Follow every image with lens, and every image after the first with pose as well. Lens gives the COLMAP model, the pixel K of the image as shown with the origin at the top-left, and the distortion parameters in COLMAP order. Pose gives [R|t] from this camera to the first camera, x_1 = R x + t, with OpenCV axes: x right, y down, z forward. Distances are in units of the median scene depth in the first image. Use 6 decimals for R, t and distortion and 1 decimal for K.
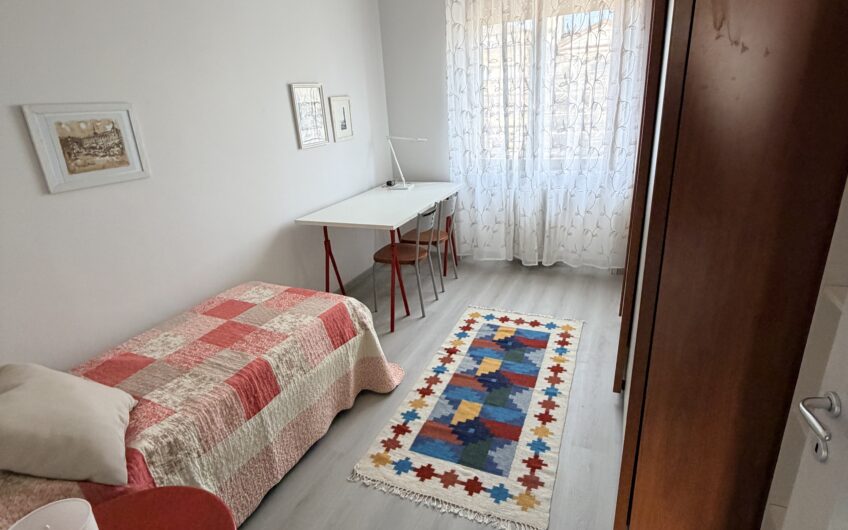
lens RADIAL K [[447.2, 0, 426.4], [0, 447.2, 264.5], [0, 0, 1]] dist [0.002039, -0.001629]
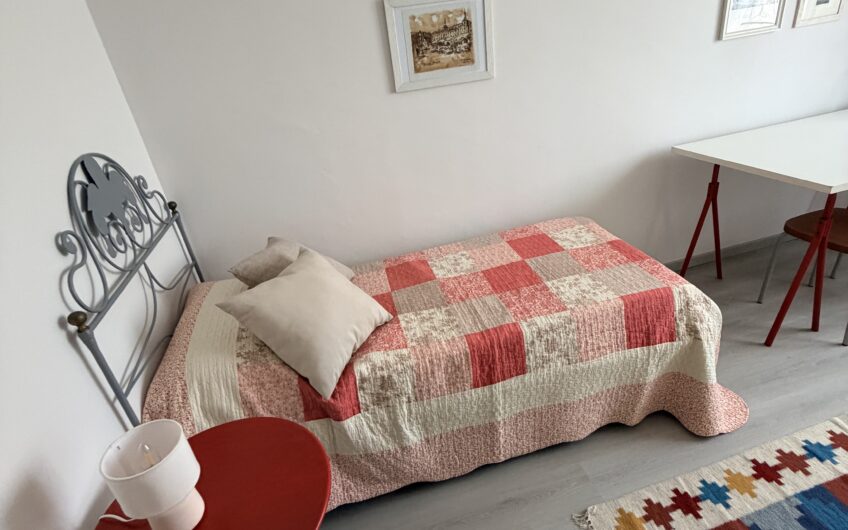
lens RADIAL K [[447.2, 0, 421.7], [0, 447.2, 264.9], [0, 0, 1]] dist [0.002039, -0.001629]
pose [[0.617170, 0.342181, -0.708529, 0.053545], [-0.183139, 0.938225, 0.293587, -0.088345], [0.765220, -0.051434, 0.641711, 0.322926]]
